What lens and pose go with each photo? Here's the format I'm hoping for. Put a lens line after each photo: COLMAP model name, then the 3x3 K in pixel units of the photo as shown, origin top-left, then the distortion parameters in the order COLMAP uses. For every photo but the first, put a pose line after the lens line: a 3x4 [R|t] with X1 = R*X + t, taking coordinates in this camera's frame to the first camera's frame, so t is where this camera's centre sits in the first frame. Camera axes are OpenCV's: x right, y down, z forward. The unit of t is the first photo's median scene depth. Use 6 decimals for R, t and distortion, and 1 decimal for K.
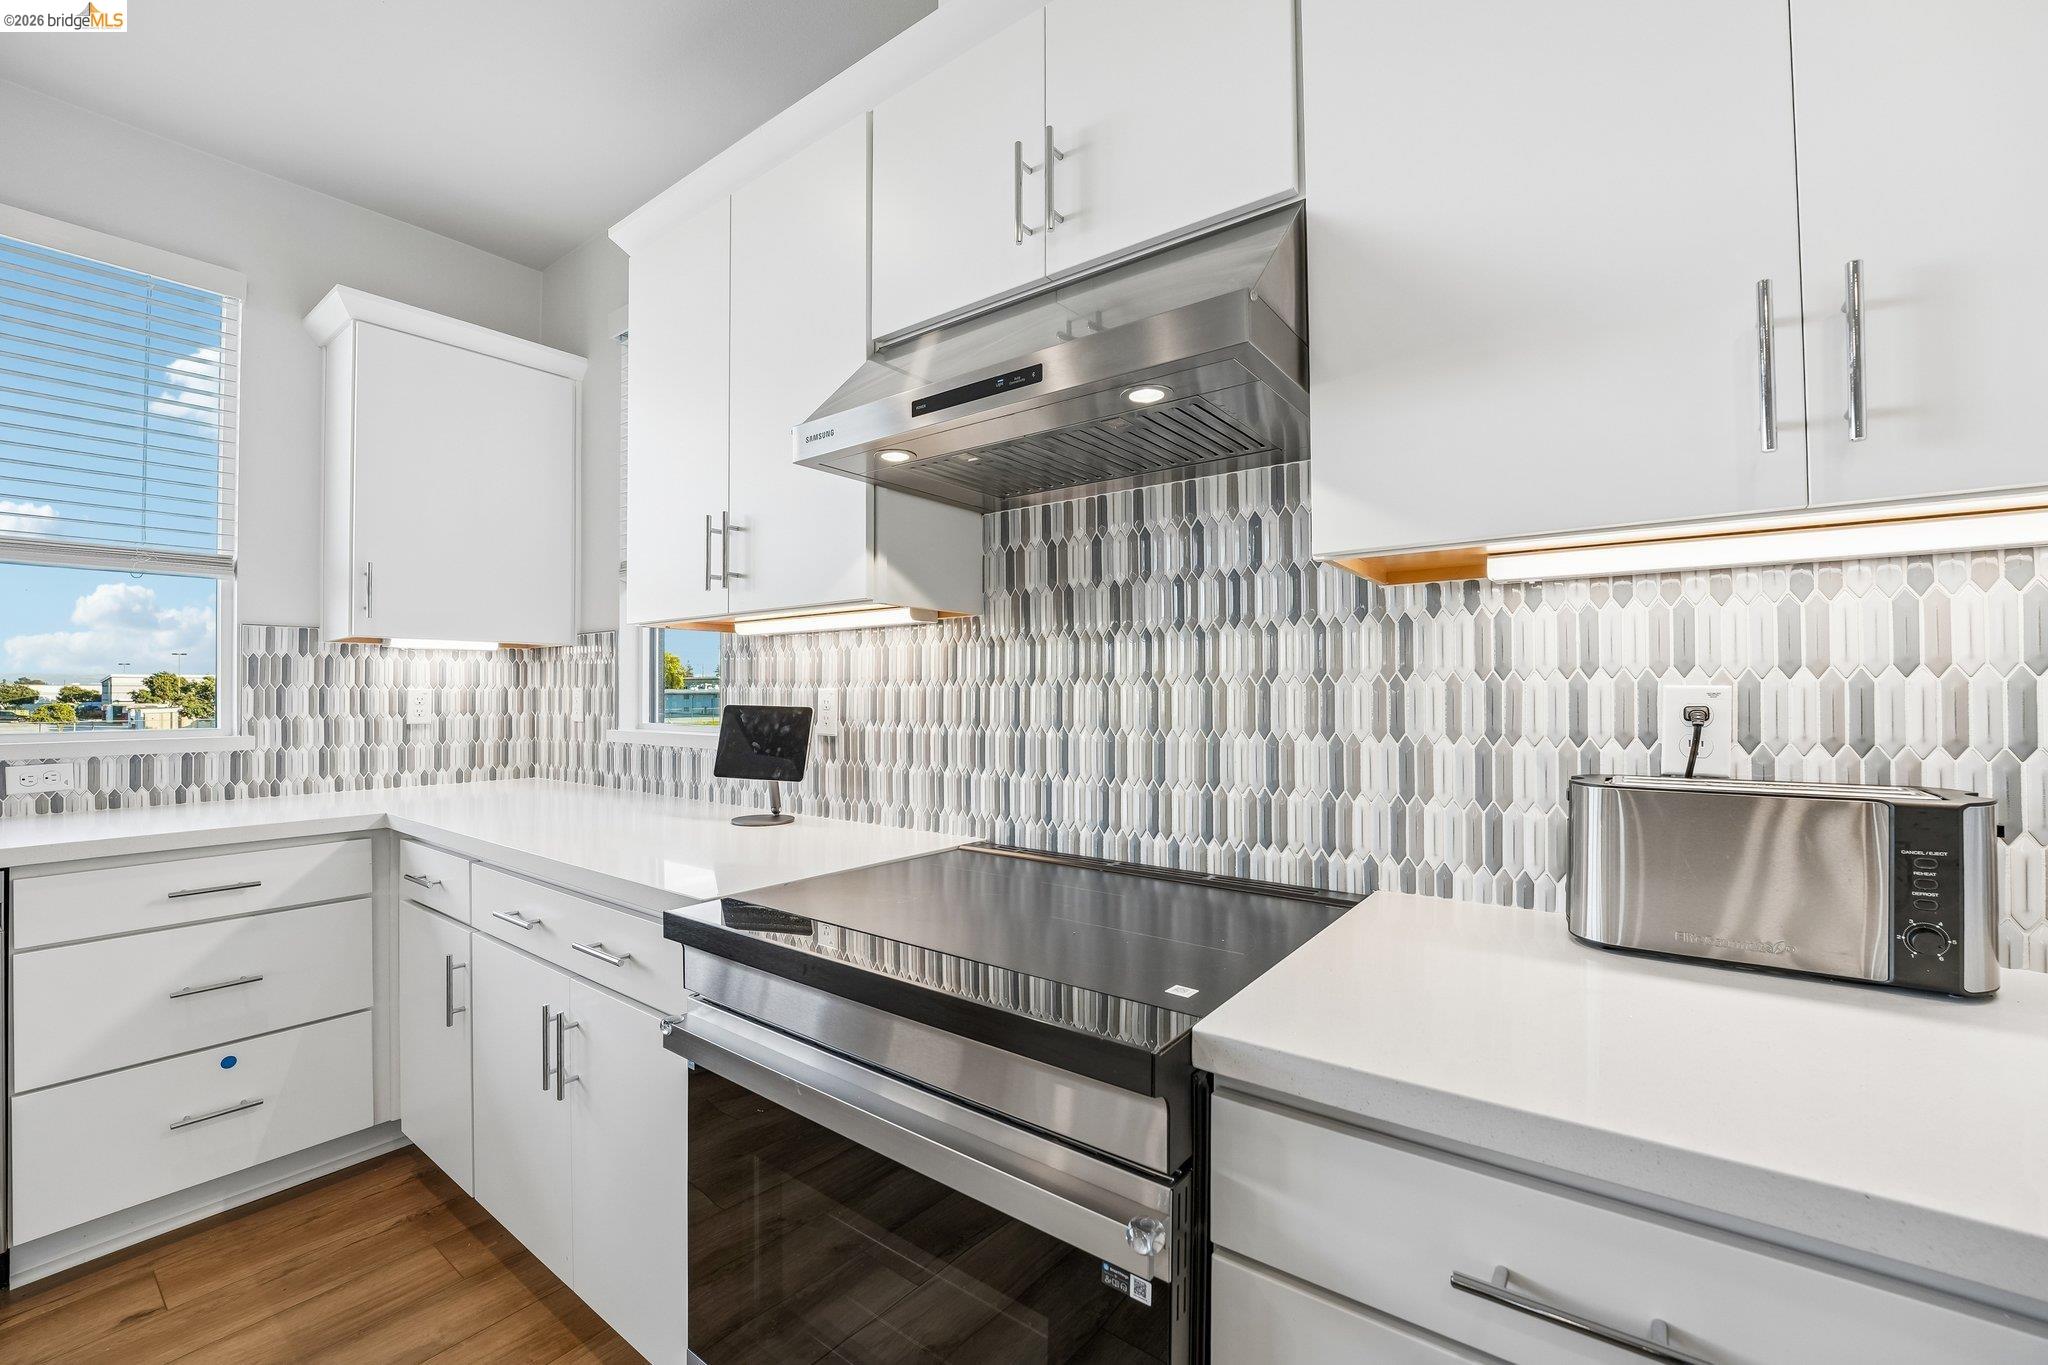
lens RADIAL K [[850.4, 0, 1020.5], [0, 850.4, 686.5], [0, 0, 1]] dist [-0.029209, 0.002984]
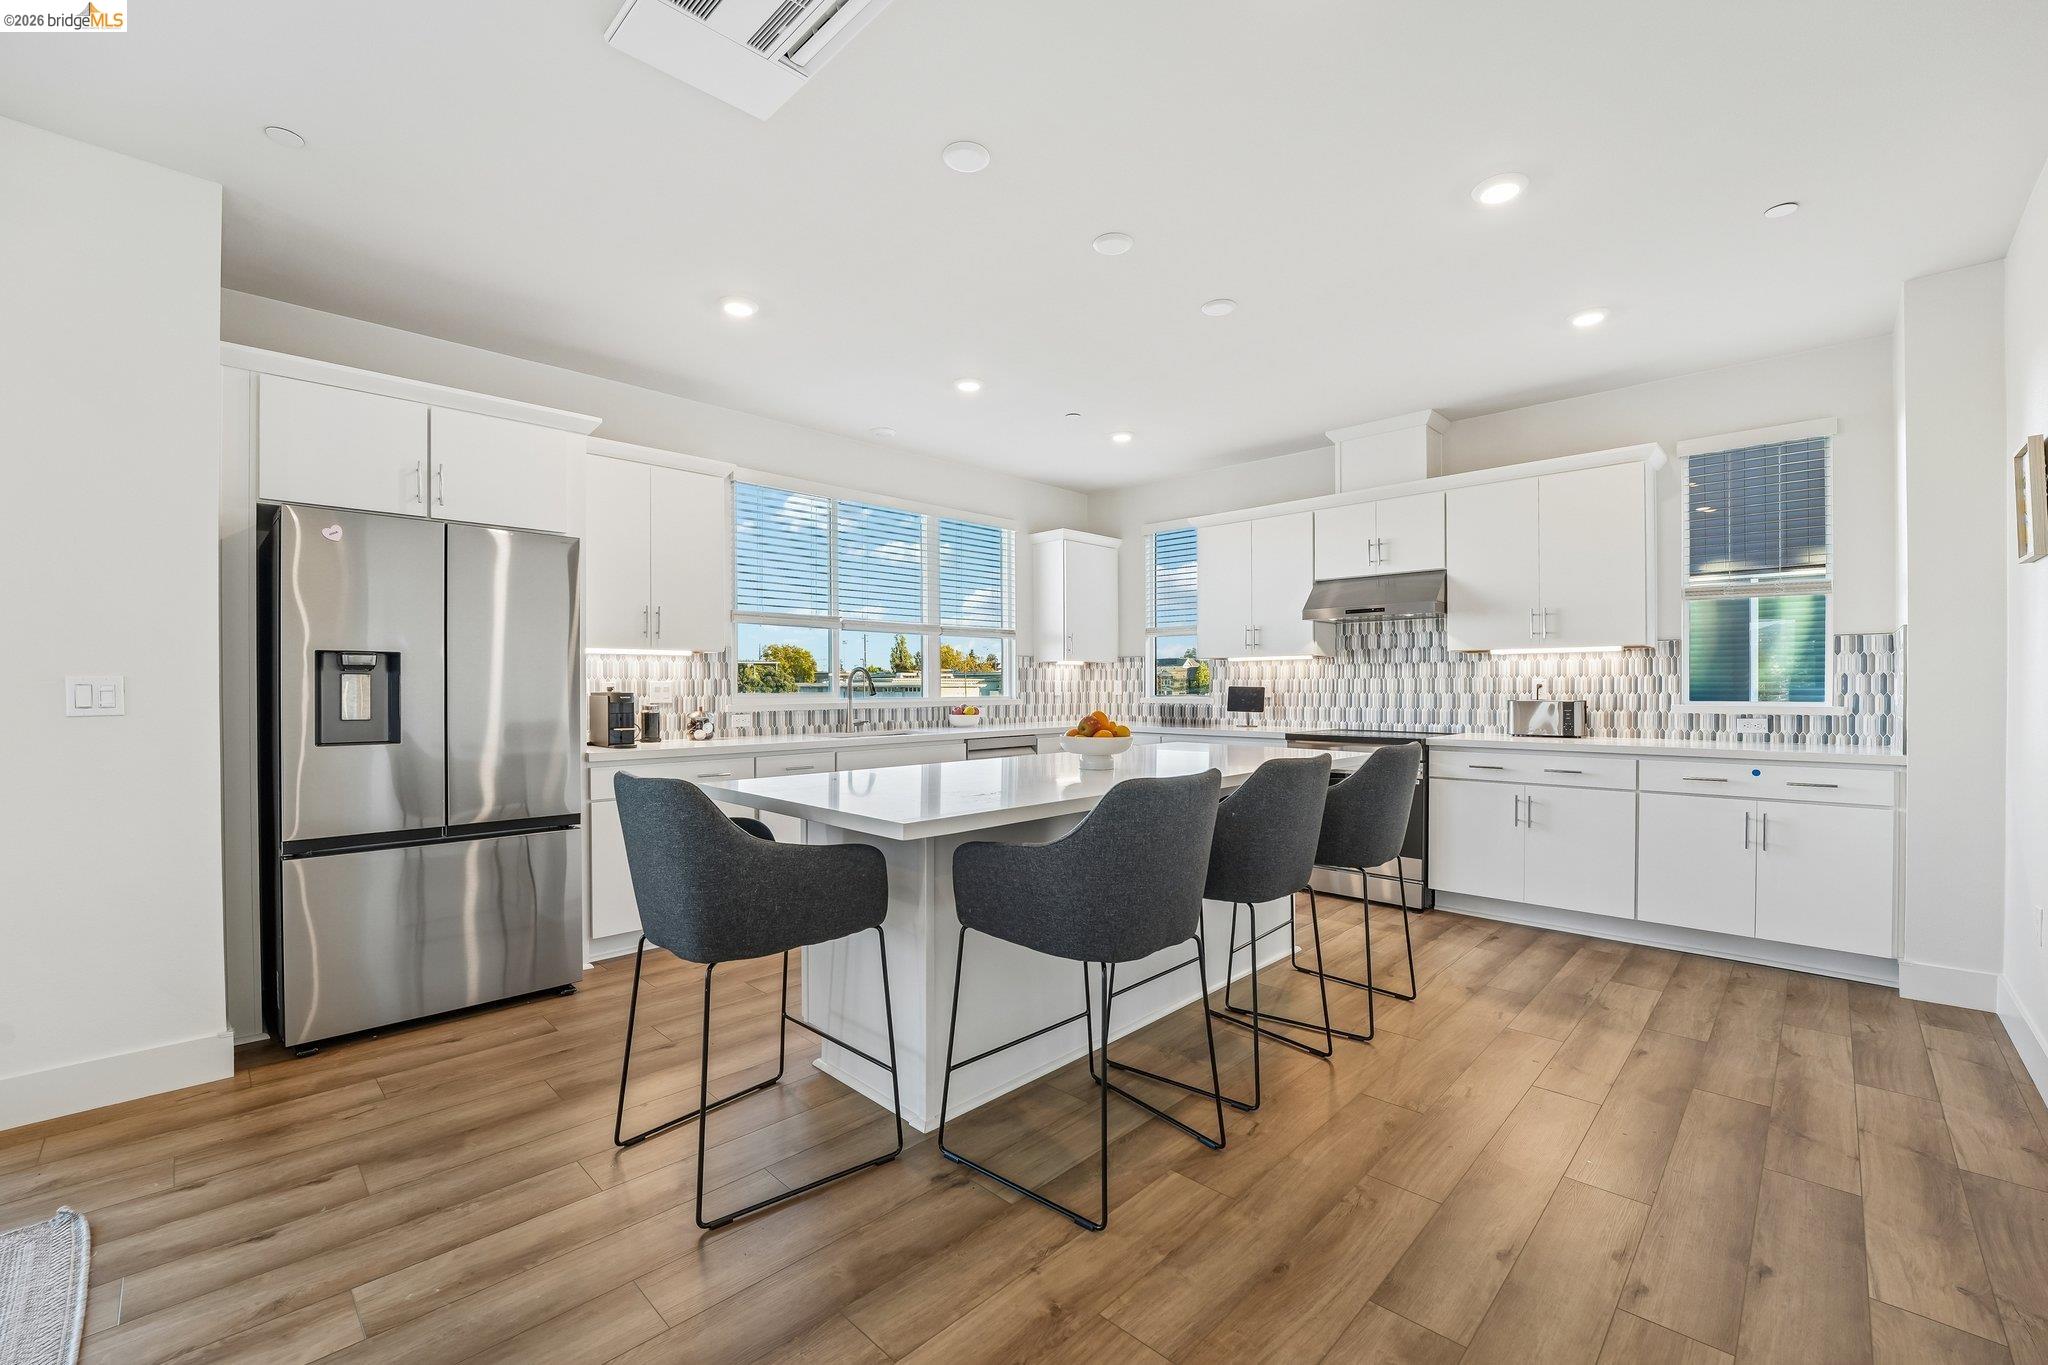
lens RADIAL K [[850.4, 0, 1020.8], [0, 850.4, 695.1], [0, 0, 1]] dist [-0.029209, 0.002984]
pose [[0.991130, 0.001094, -0.132895, -0.838534], [0.001385, 0.999827, 0.018556, -0.003118], [0.132892, -0.018575, 0.990956, -2.407192]]
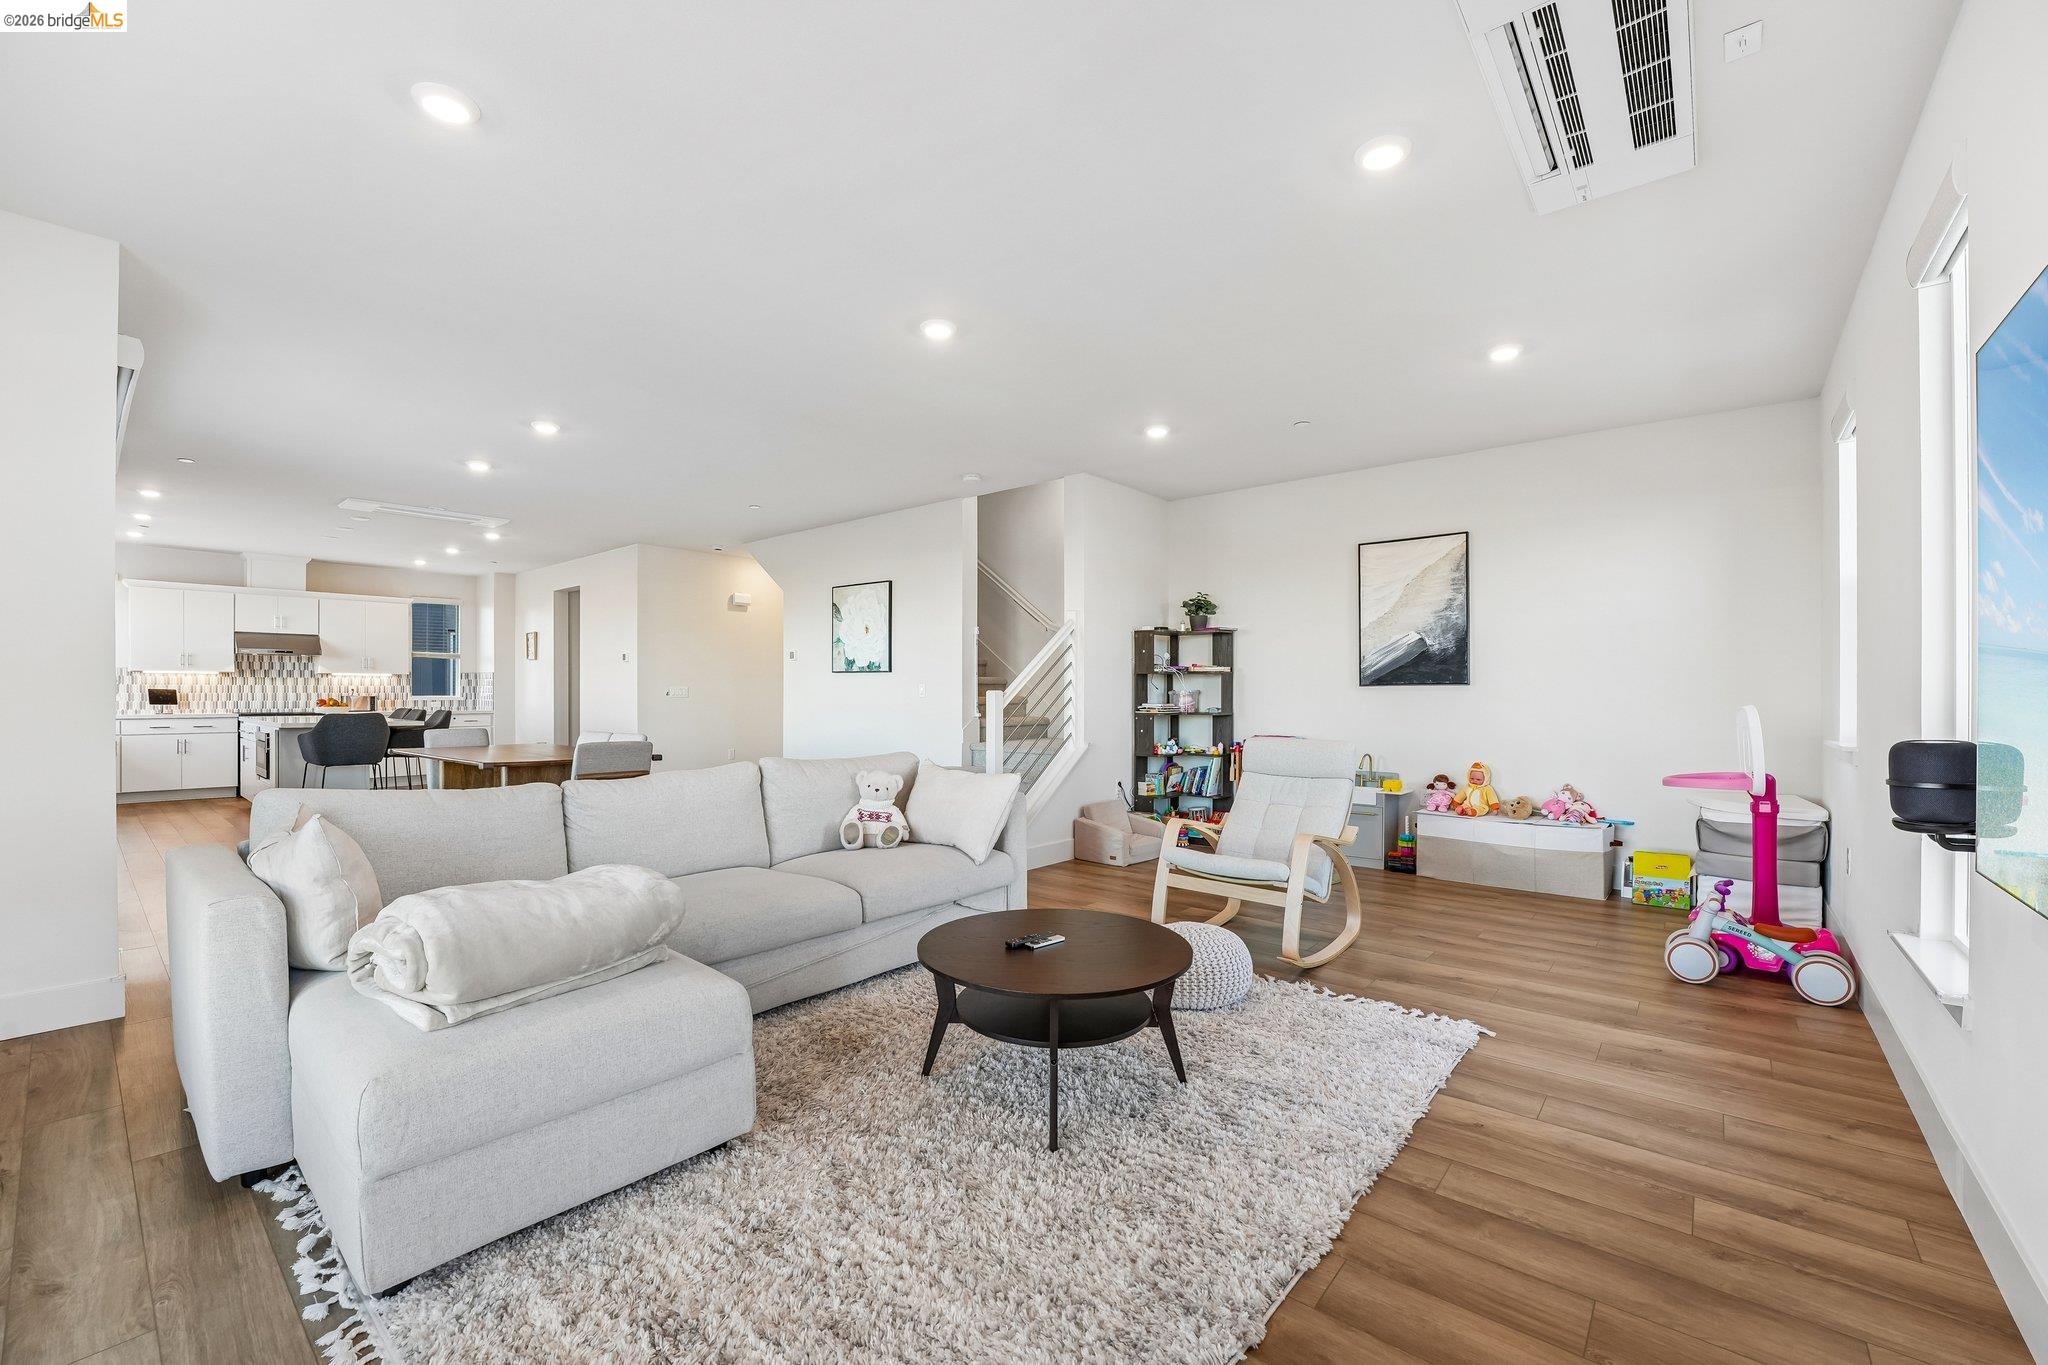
lens RADIAL K [[850.4, 0, 1018.2], [0, 850.4, 690.2], [0, 0, 1]] dist [-0.029209, 0.002984]
pose [[0.065174, 0.005712, 0.997858, -5.622384], [-0.008697, 0.999949, -0.005156, 0.014943], [-0.997836, -0.008342, 0.065220, -4.942277]]
